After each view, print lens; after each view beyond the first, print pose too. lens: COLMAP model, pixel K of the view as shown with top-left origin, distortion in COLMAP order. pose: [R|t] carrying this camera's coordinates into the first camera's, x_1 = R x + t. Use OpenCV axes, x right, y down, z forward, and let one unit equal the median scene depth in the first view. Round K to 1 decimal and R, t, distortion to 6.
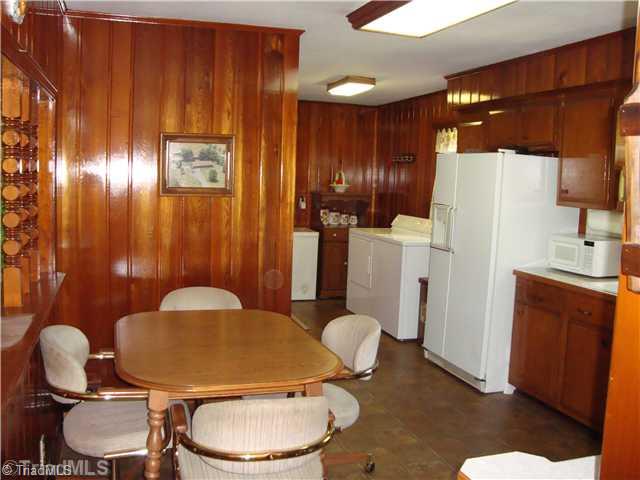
lens RADIAL K [[634.8, 0, 320.0], [0, 634.8, 240.0], [0, 0, 1]] dist [-0.009731, -0.009596]
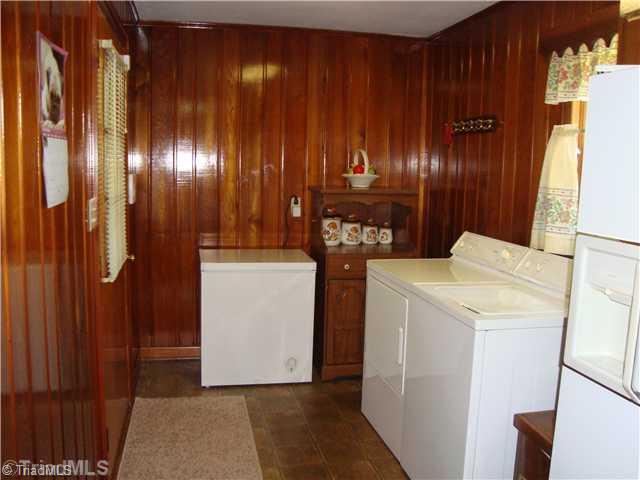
lens RADIAL K [[601.9, 0, 320.0], [0, 601.9, 240.0], [0, 0, 1]] dist [-0.193496, 0.007031]
pose [[0.994166, 0.007762, -0.107579, 0.054235], [-0.005845, 0.999819, 0.018119, -0.038715], [0.107700, -0.017385, 0.994031, 0.468179]]
